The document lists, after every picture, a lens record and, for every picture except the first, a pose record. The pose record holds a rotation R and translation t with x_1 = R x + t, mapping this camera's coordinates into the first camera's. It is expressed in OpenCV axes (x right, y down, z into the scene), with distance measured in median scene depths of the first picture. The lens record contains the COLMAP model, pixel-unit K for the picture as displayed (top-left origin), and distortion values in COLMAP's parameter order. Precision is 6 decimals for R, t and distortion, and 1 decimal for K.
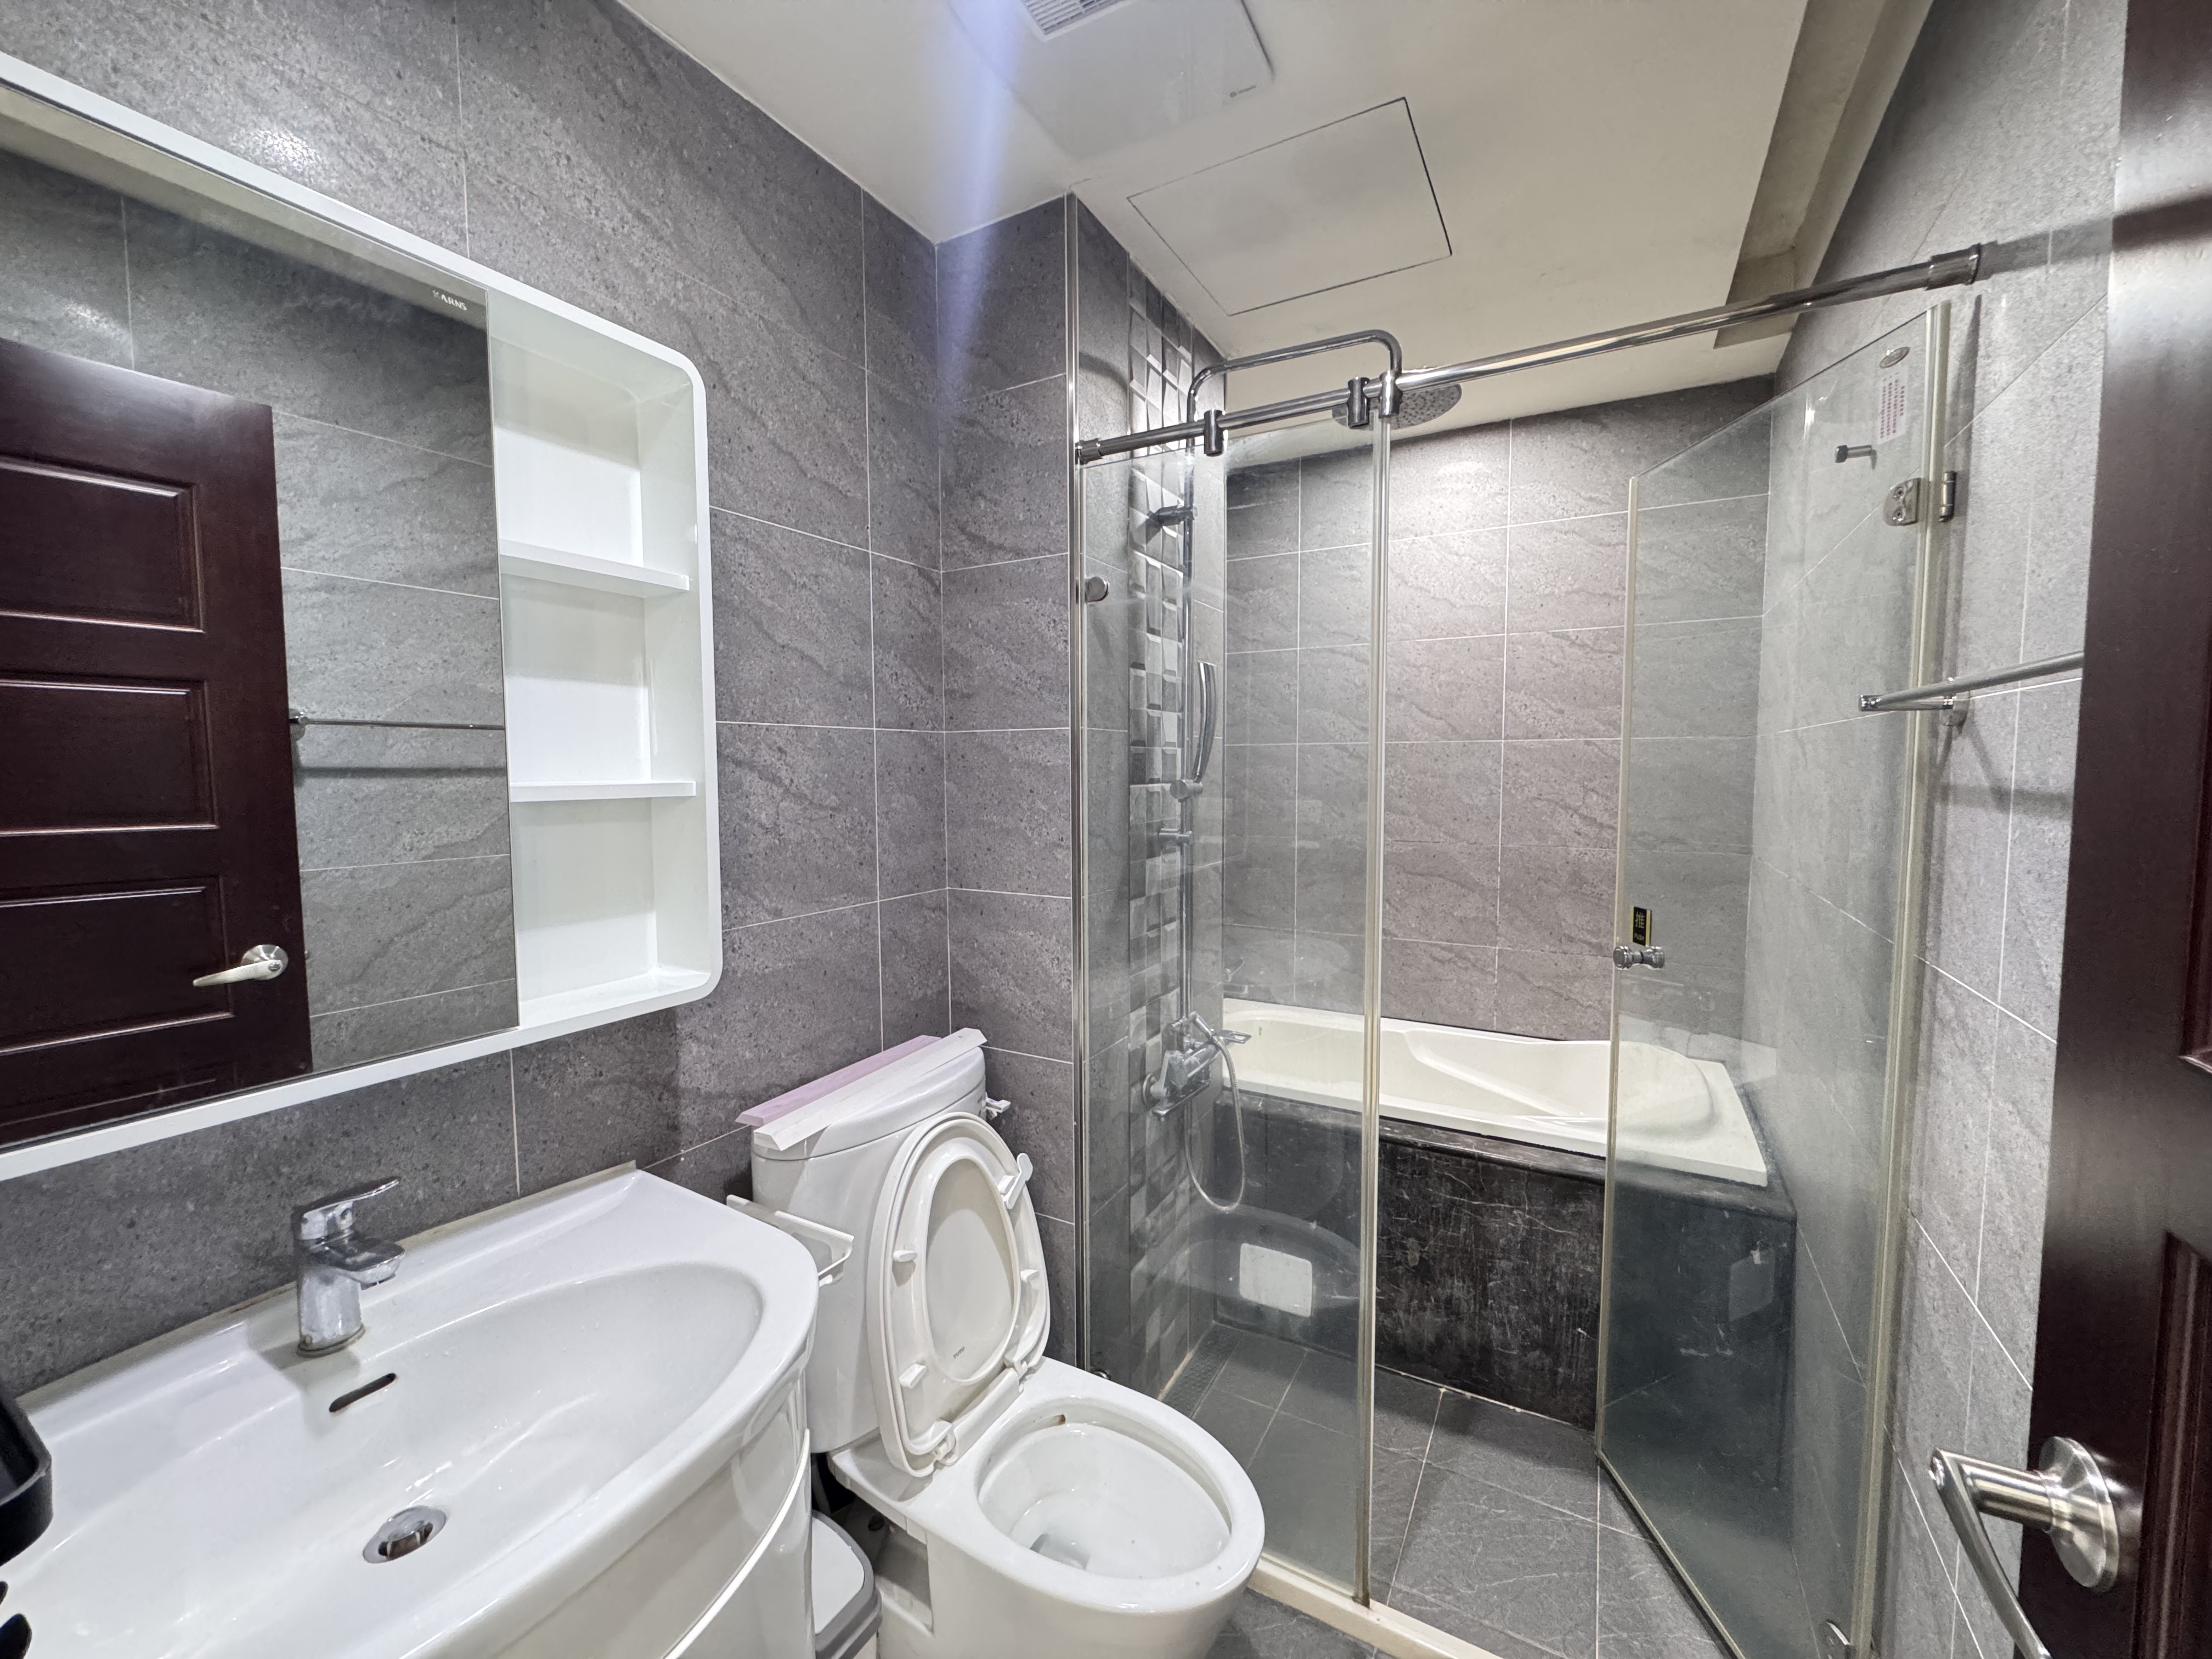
lens RADIAL K [[881.7, 0, 1112.7], [0, 881.7, 822.4], [0, 0, 1]] dist [-0.003106, -0.000093]
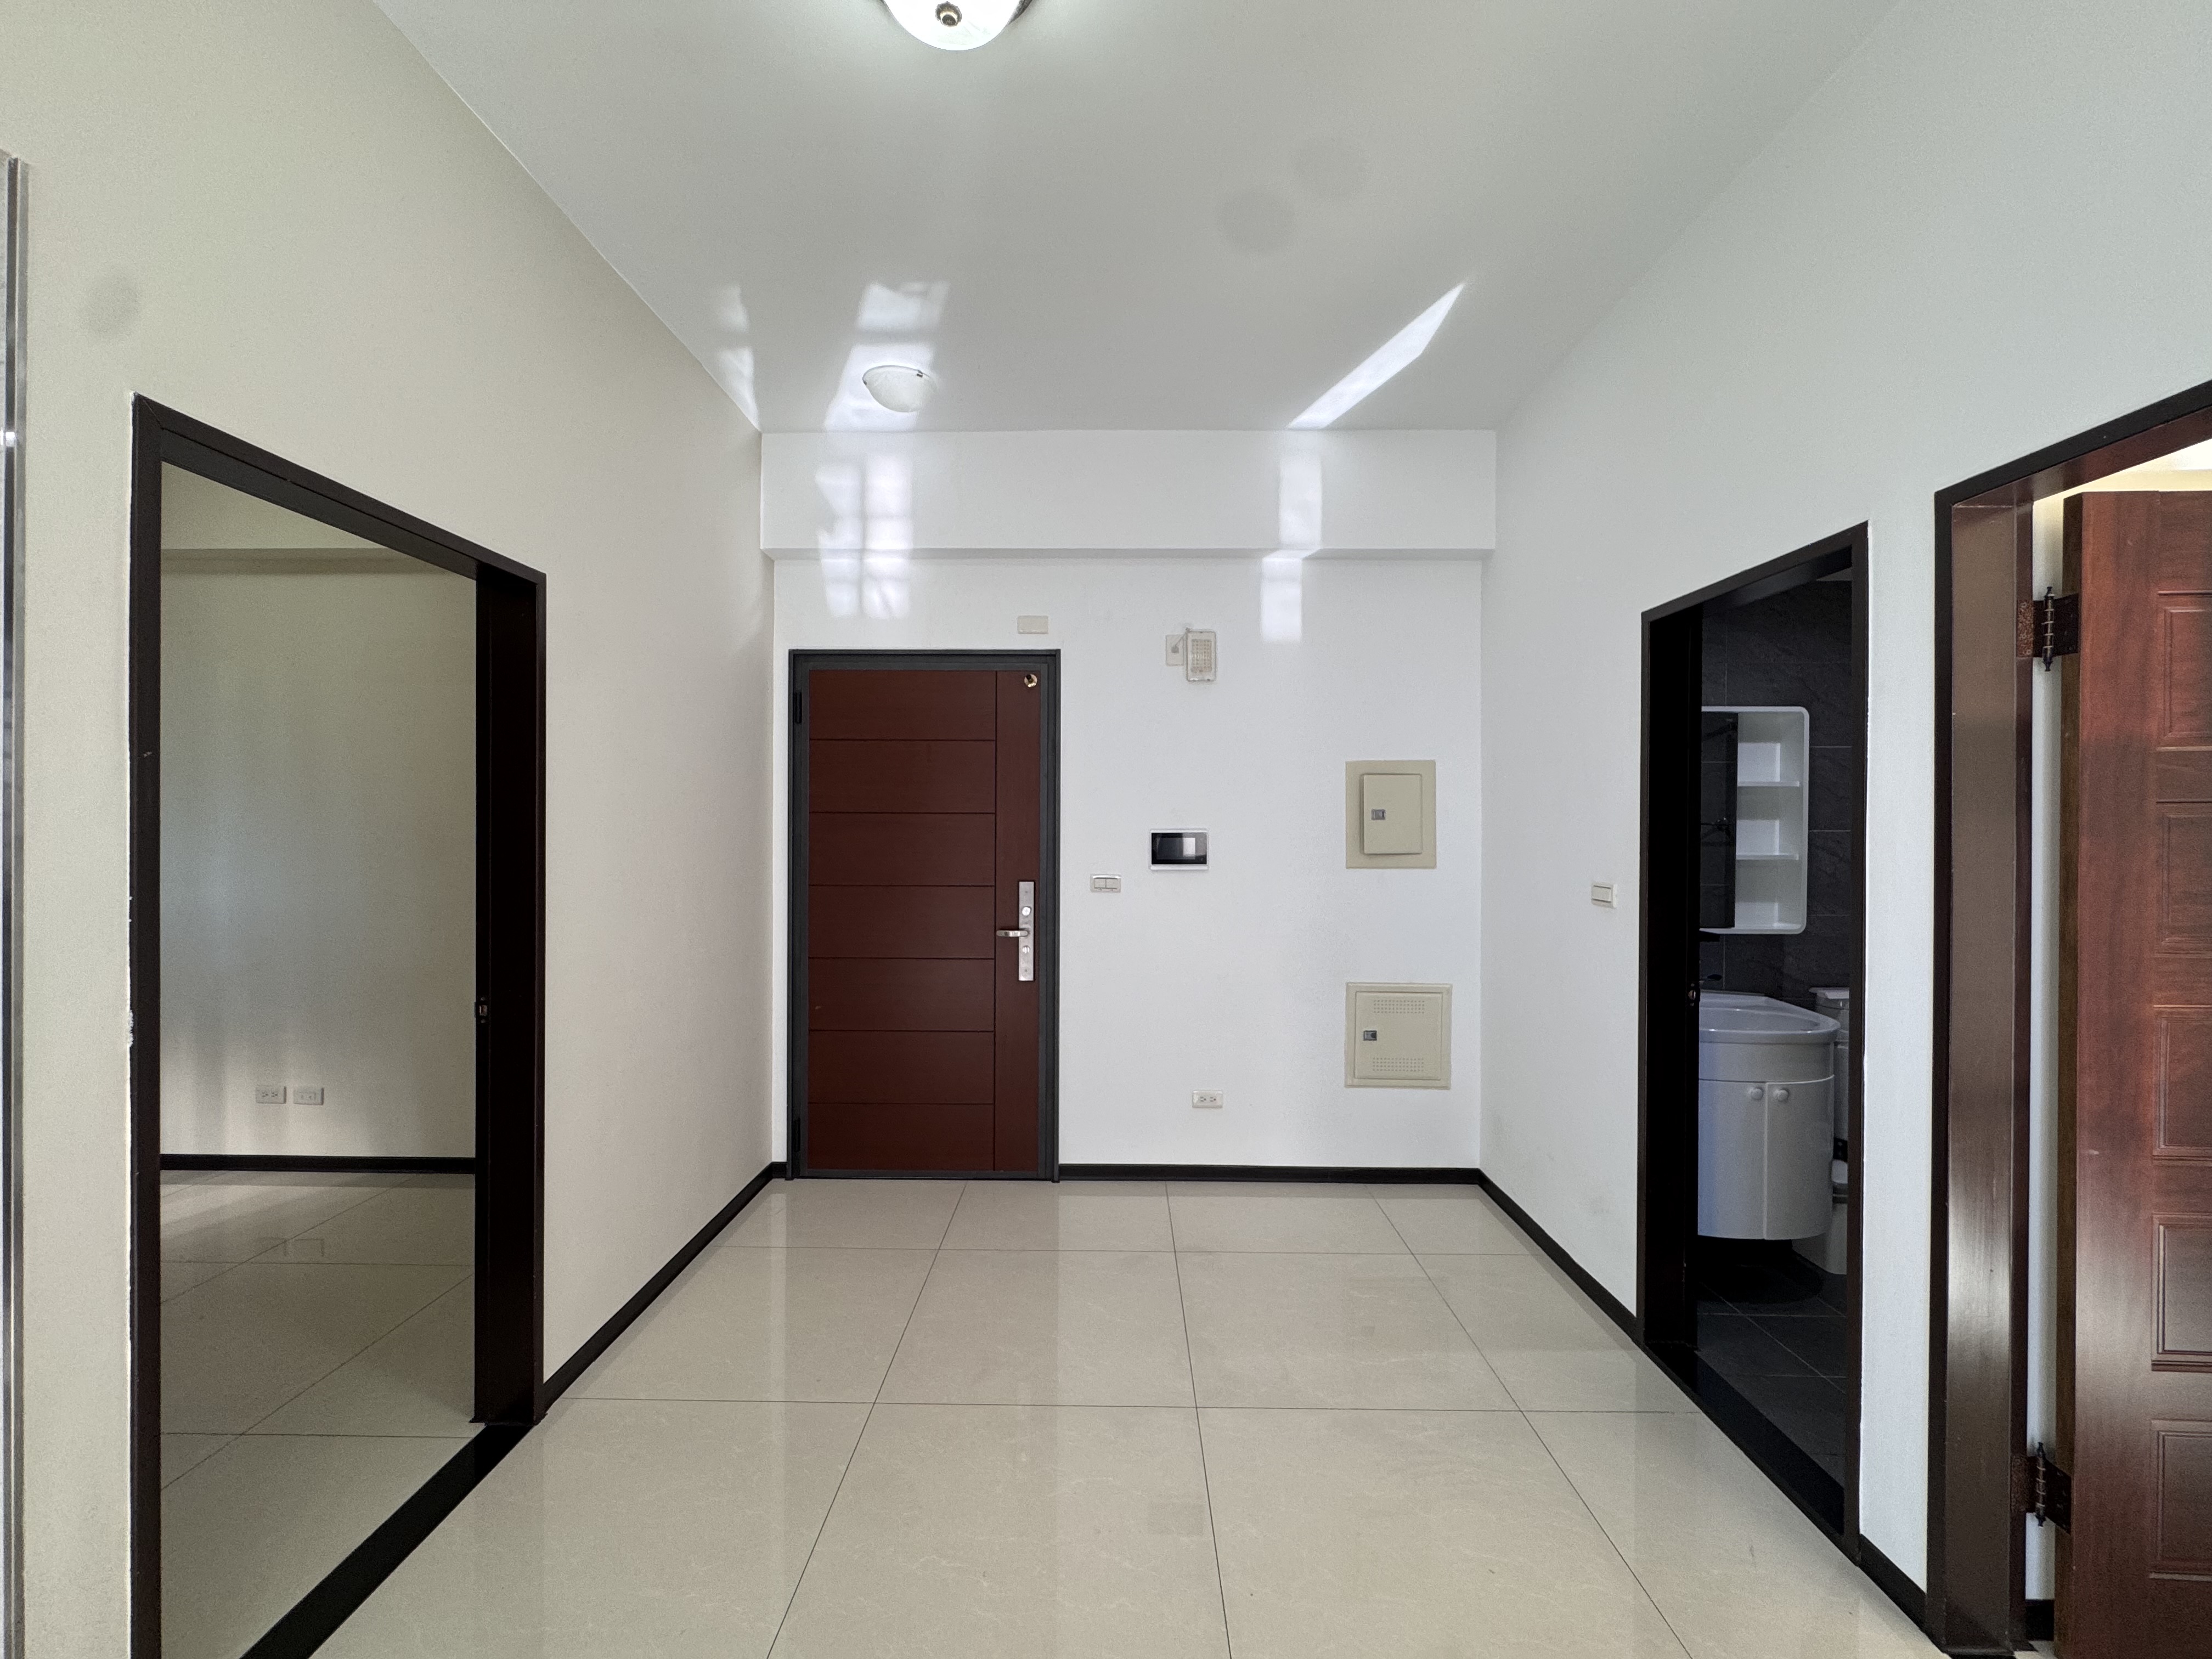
lens RADIAL K [[881.7, 0, 1110.8], [0, 881.7, 832.5], [0, 0, 1]] dist [-0.003106, -0.000093]
pose [[0.478030, 0.007238, -0.878314, 0.873694], [-0.067663, 0.997298, -0.028607, 0.105901], [0.875733, 0.073105, 0.477228, -2.102590]]
